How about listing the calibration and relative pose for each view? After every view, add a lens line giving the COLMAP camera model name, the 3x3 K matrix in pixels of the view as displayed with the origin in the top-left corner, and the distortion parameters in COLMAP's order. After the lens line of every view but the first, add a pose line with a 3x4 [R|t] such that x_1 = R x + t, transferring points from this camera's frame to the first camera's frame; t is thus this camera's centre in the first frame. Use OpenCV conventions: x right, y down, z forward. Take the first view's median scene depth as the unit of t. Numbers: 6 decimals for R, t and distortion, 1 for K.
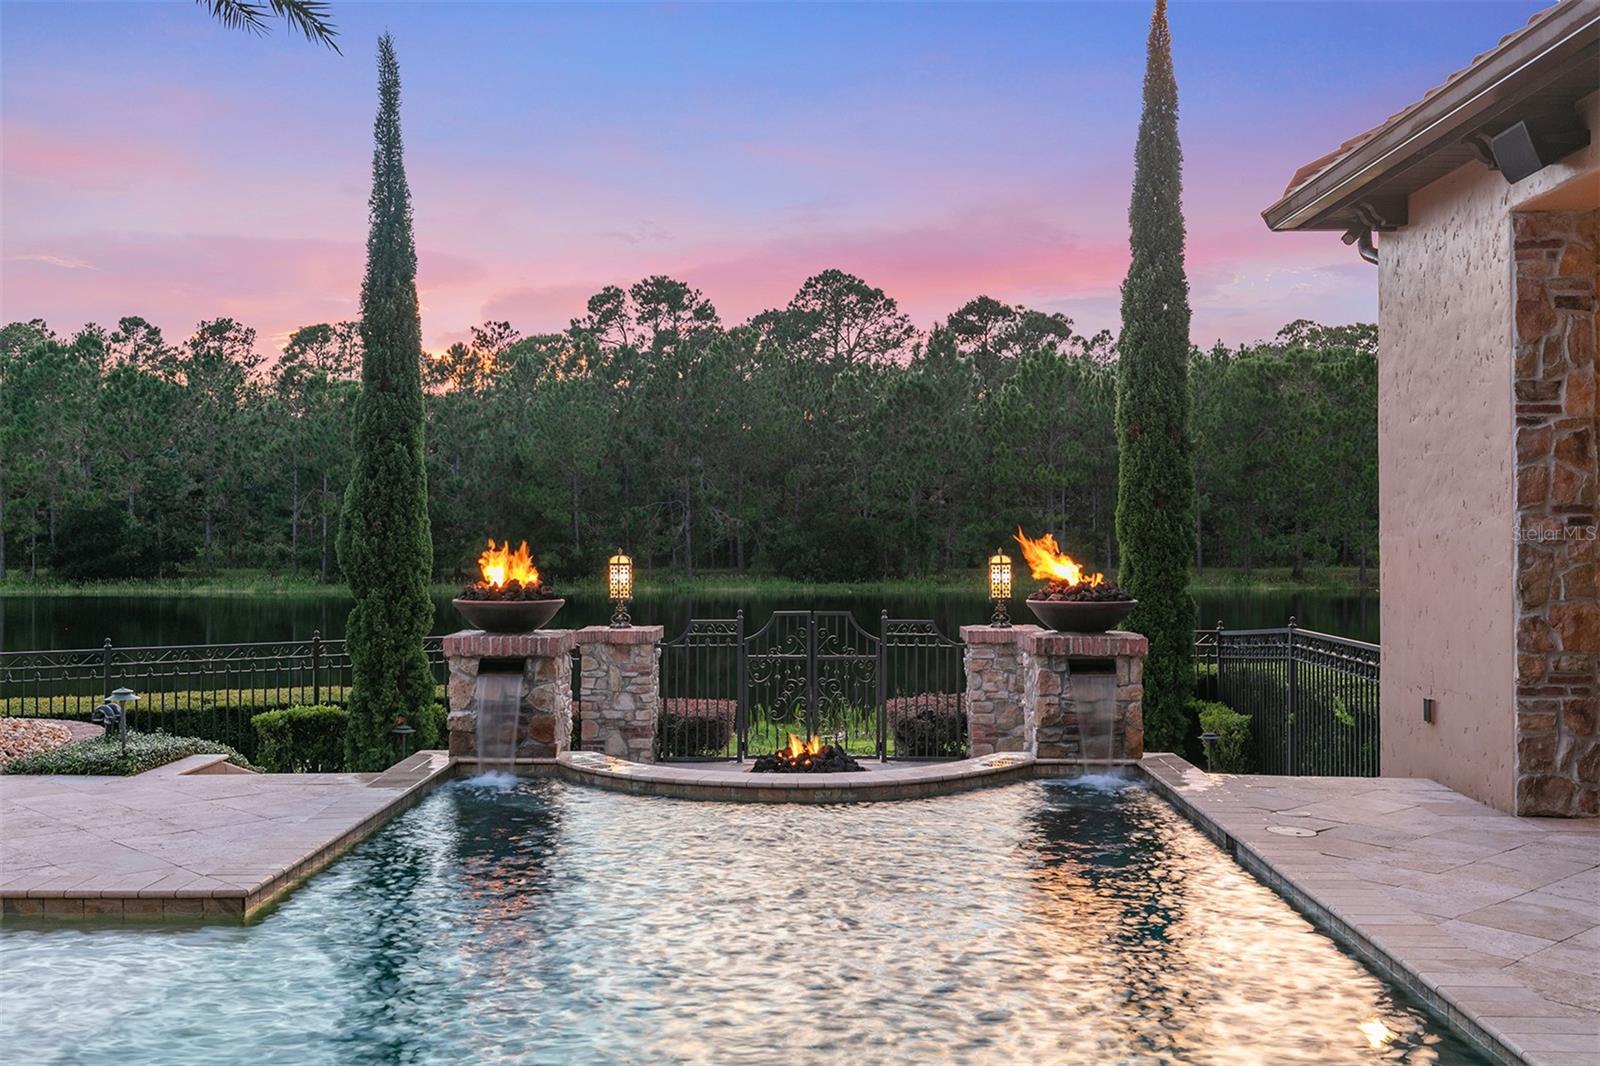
lens RADIAL K [[1526.5, 0, 809.3], [0, 1526.5, 527.8], [0, 0, 1]] dist [0.002367, 0.000000]
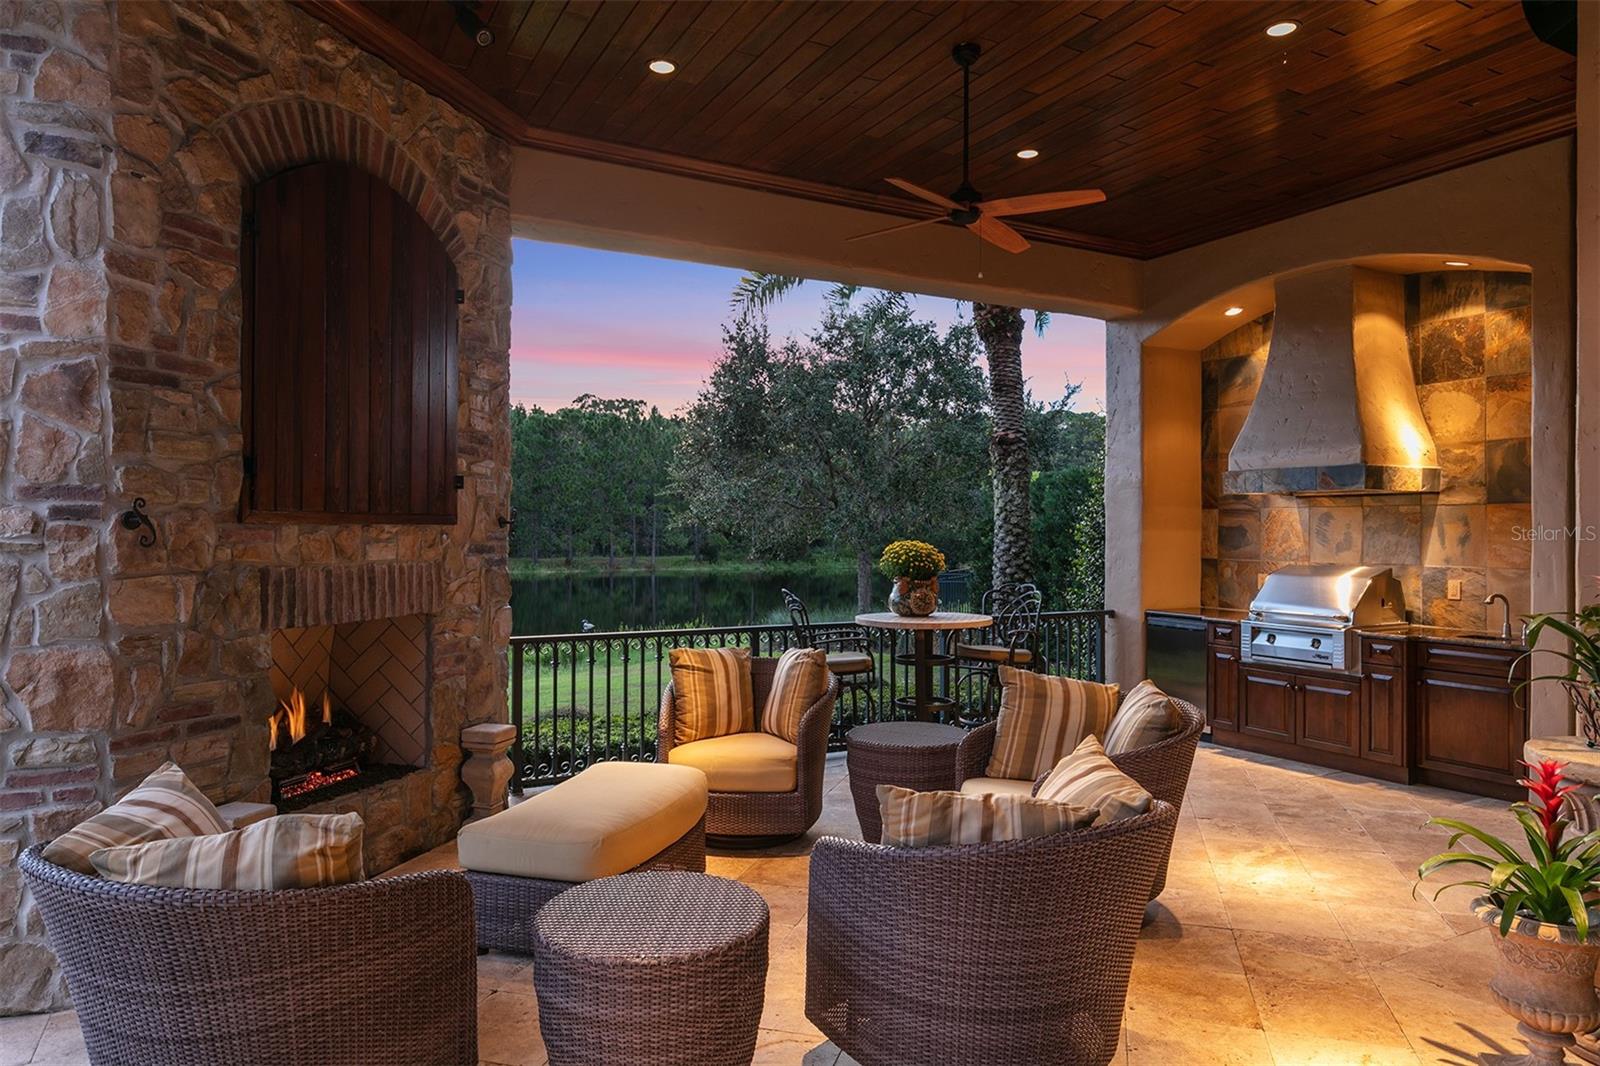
lens RADIAL K [[1009.7, 0, 804.8], [0, 1009.7, 529.4], [0, 0, 1]] dist [-0.000316, 0.001400]
pose [[0.872077, 0.007792, 0.489307, 0.559859], [-0.007304, 0.999969, -0.002906, 0.001236], [-0.489314, -0.001039, 0.872107, 0.510293]]
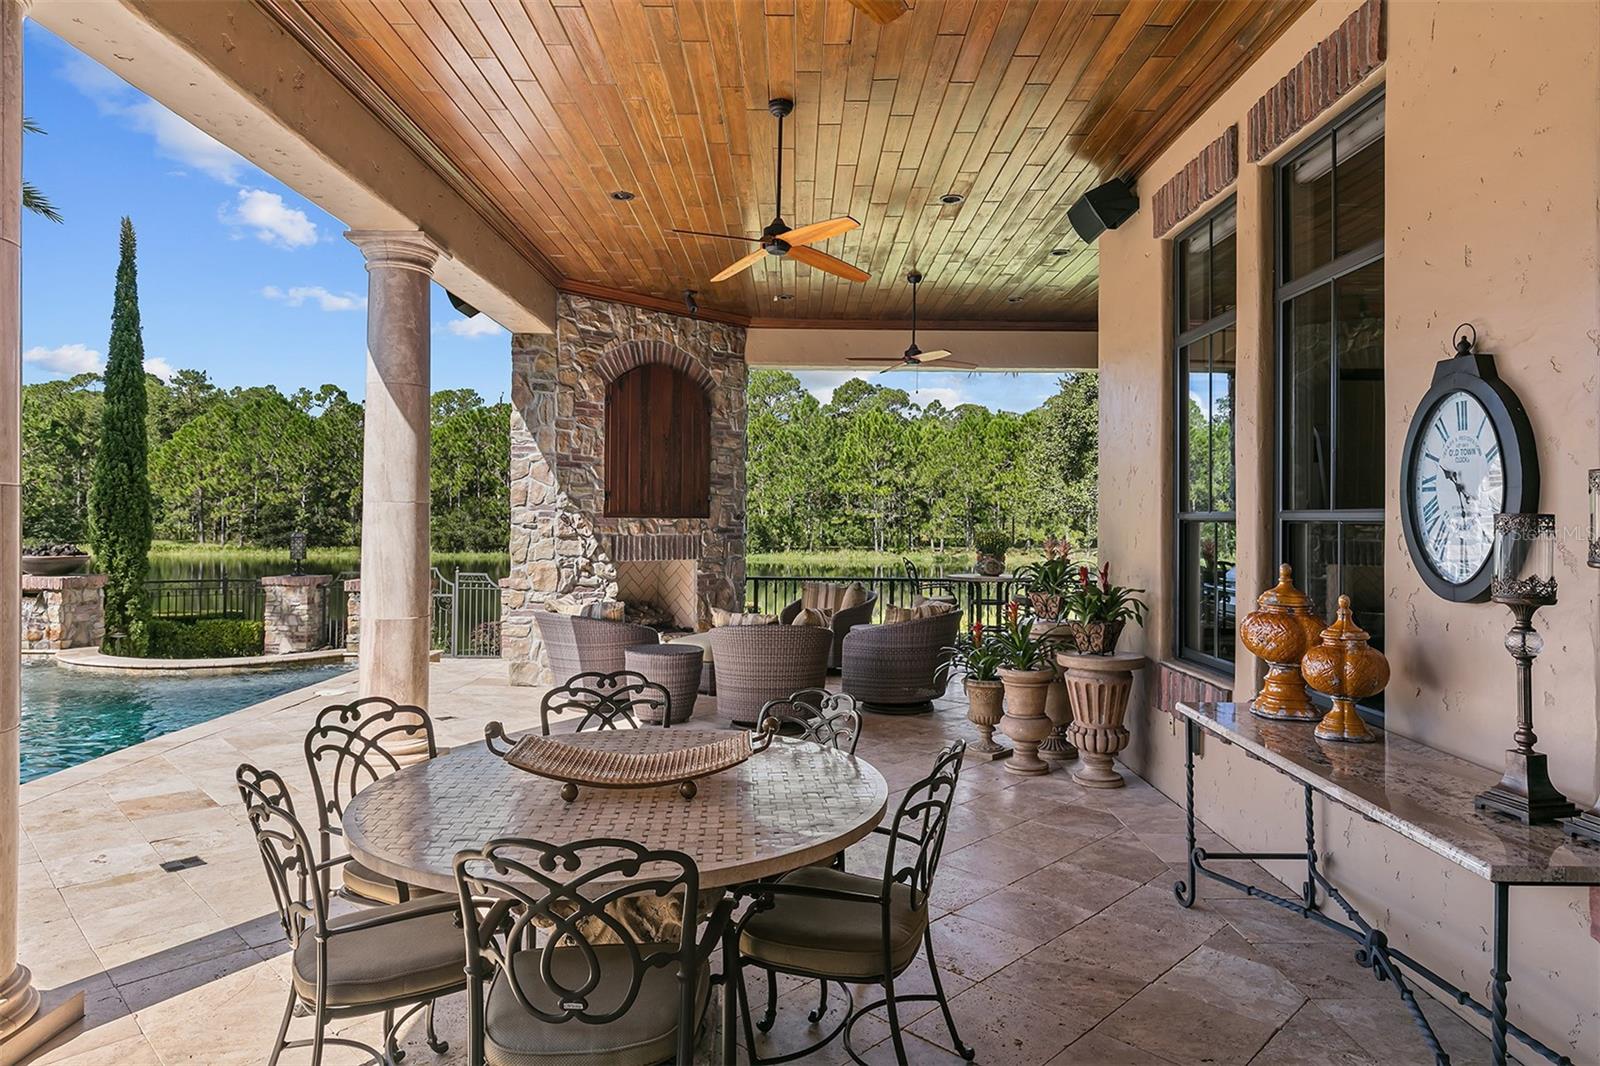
lens RADIAL K [[945.0, 0, 802.2], [0, 945.0, 519.6], [0, 0, 1]] dist [-0.000126, 0.001476]
pose [[0.999593, 0.010401, 0.026578, 0.763201], [-0.010361, 0.999945, -0.001636, 0.000576], [-0.026594, 0.001360, 0.999645, -0.070358]]
